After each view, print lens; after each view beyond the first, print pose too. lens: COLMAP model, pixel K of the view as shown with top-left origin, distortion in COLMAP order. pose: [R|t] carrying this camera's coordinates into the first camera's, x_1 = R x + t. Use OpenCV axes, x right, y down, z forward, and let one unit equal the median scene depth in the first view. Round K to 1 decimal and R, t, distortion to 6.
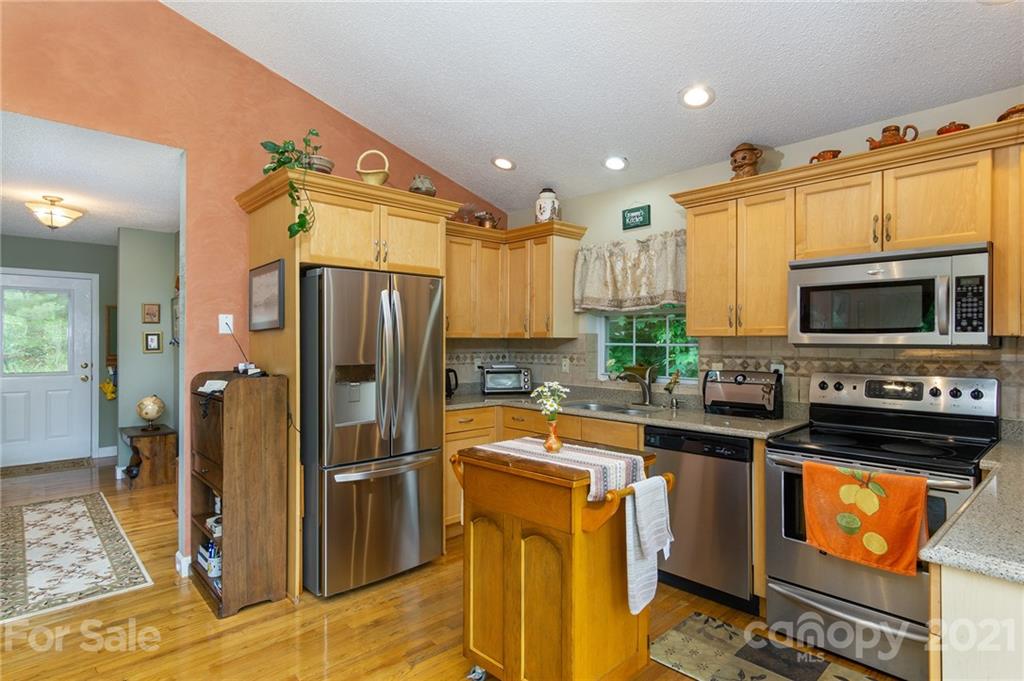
lens RADIAL K [[537.6, 0, 514.0], [0, 537.6, 342.7], [0, 0, 1]] dist [-0.000097, 0.003054]
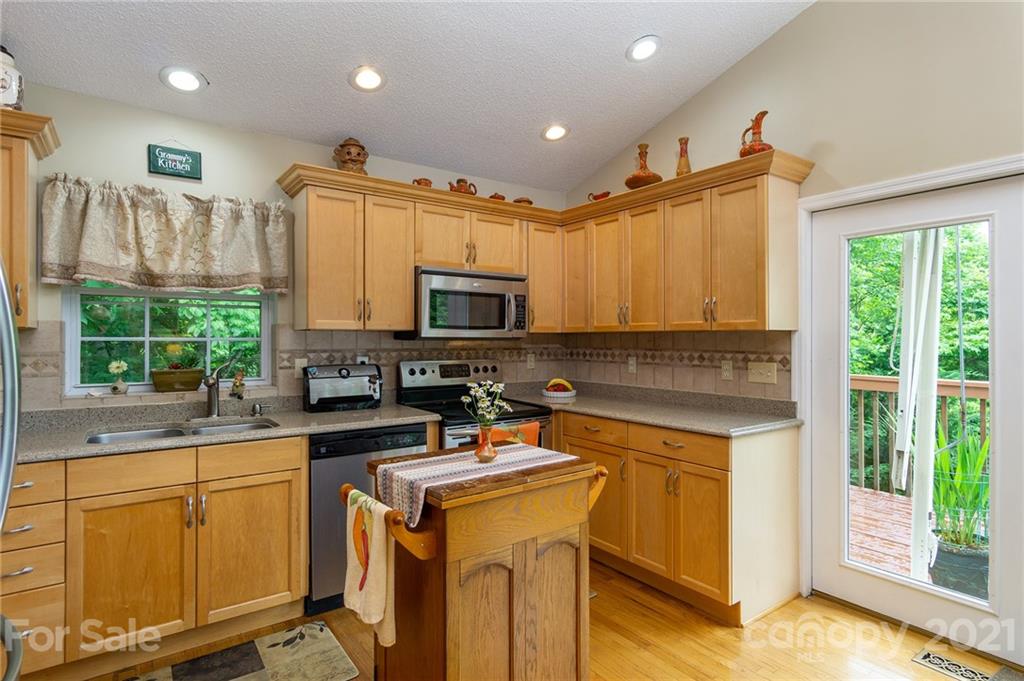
lens RADIAL K [[537.6, 0, 508.3], [0, 537.6, 338.1], [0, 0, 1]] dist [-0.000097, 0.003054]
pose [[0.132675, -0.003491, 0.991154, -0.541342], [0.000037, 0.999994, 0.003517, -0.000315], [-0.991160, -0.000430, 0.132674, 0.585434]]
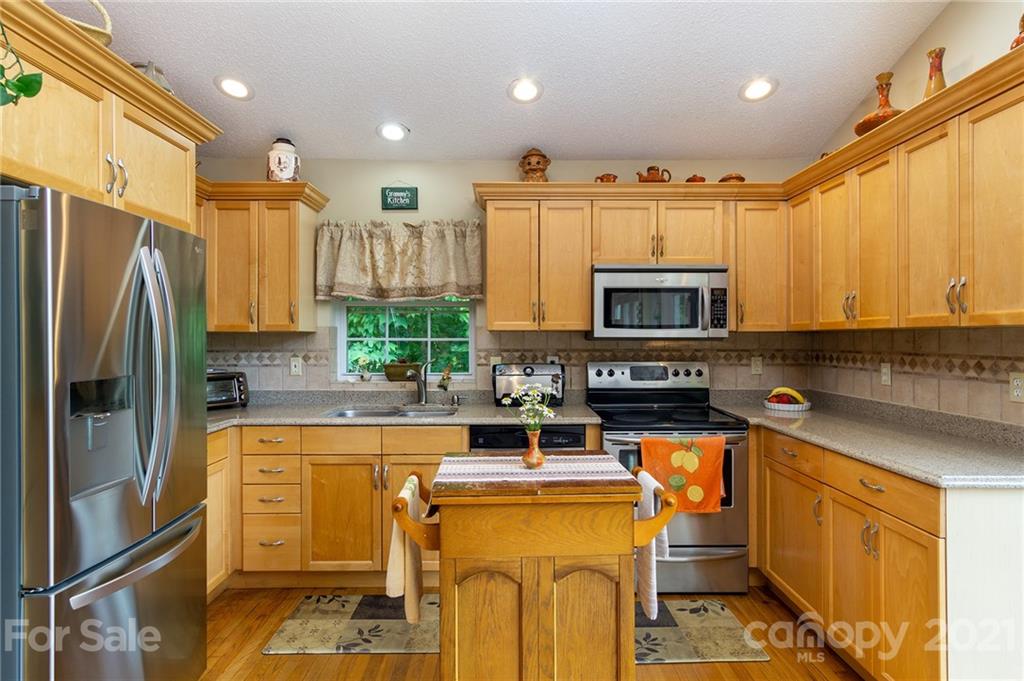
lens RADIAL K [[537.6, 0, 511.8], [0, 537.6, 338.2], [0, 0, 1]] dist [-0.000097, 0.003054]
pose [[0.680897, -0.004990, 0.732363, -0.386752], [0.004197, 0.999987, 0.002911, -0.000449], [-0.732368, 0.001092, 0.680909, 0.315318]]
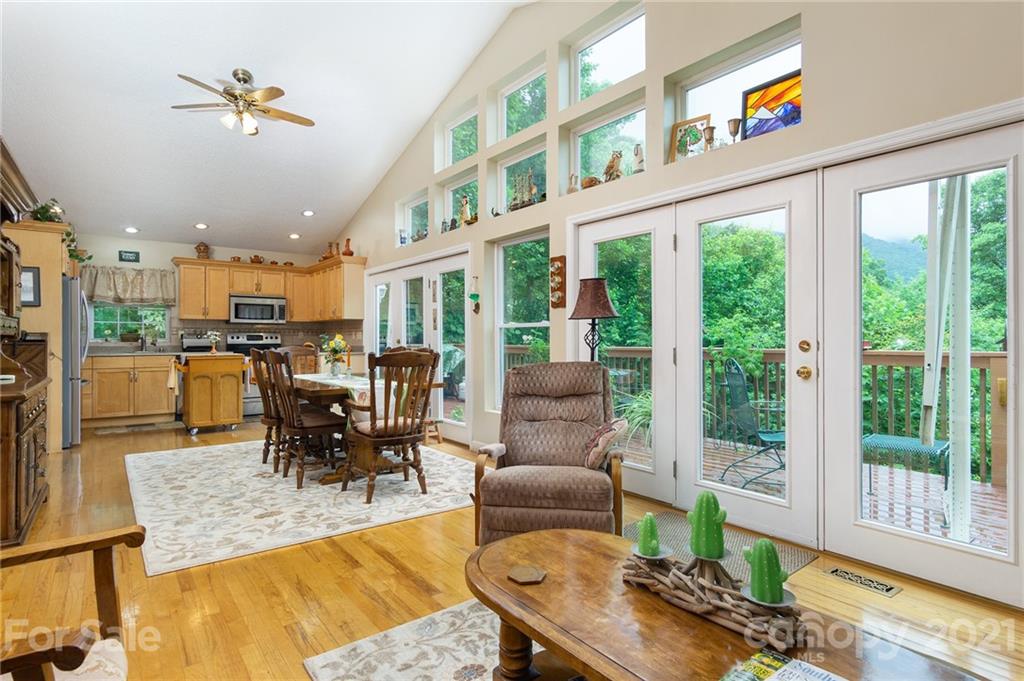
lens RADIAL K [[537.6, 0, 507.5], [0, 537.6, 338.9], [0, 0, 1]] dist [-0.000097, 0.003054]
pose [[0.114152, -0.003720, 0.993456, -1.937509], [-0.000232, 0.999993, 0.003771, 0.070282], [-0.993463, -0.000660, 0.114150, -0.714094]]
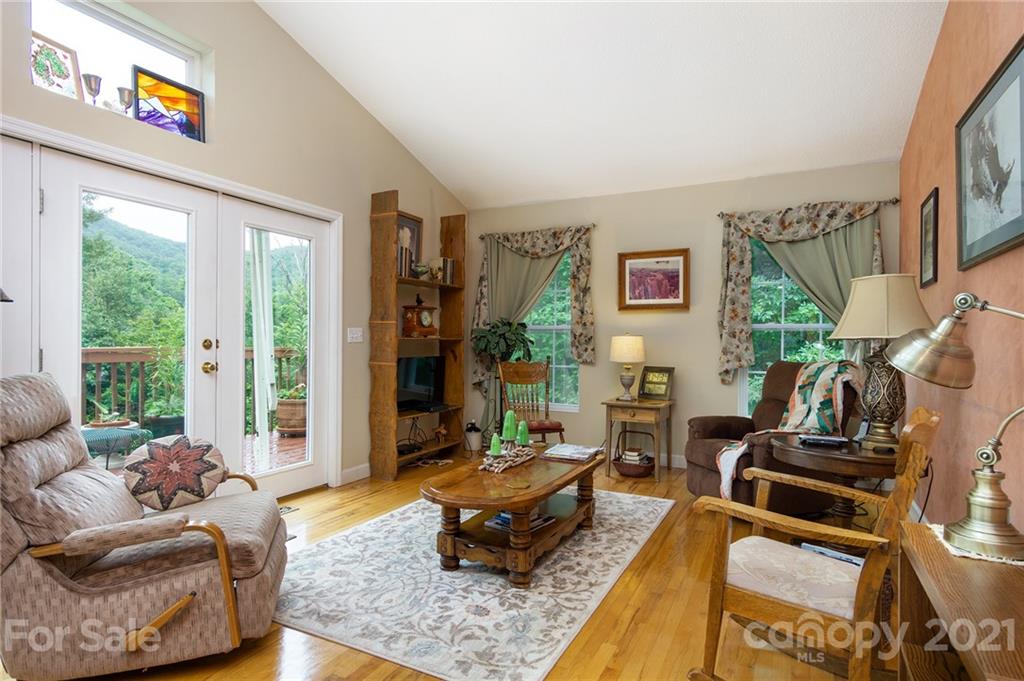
lens RADIAL K [[552.9, 0, 516.6], [0, 552.9, 347.1], [0, 0, 1]] dist [0.005412, 0.001109]
pose [[-0.939002, -0.013130, -0.343660, -1.150712], [-0.018807, 0.999736, 0.013192, 0.066620], [0.343396, 0.018851, -0.939001, 0.109770]]
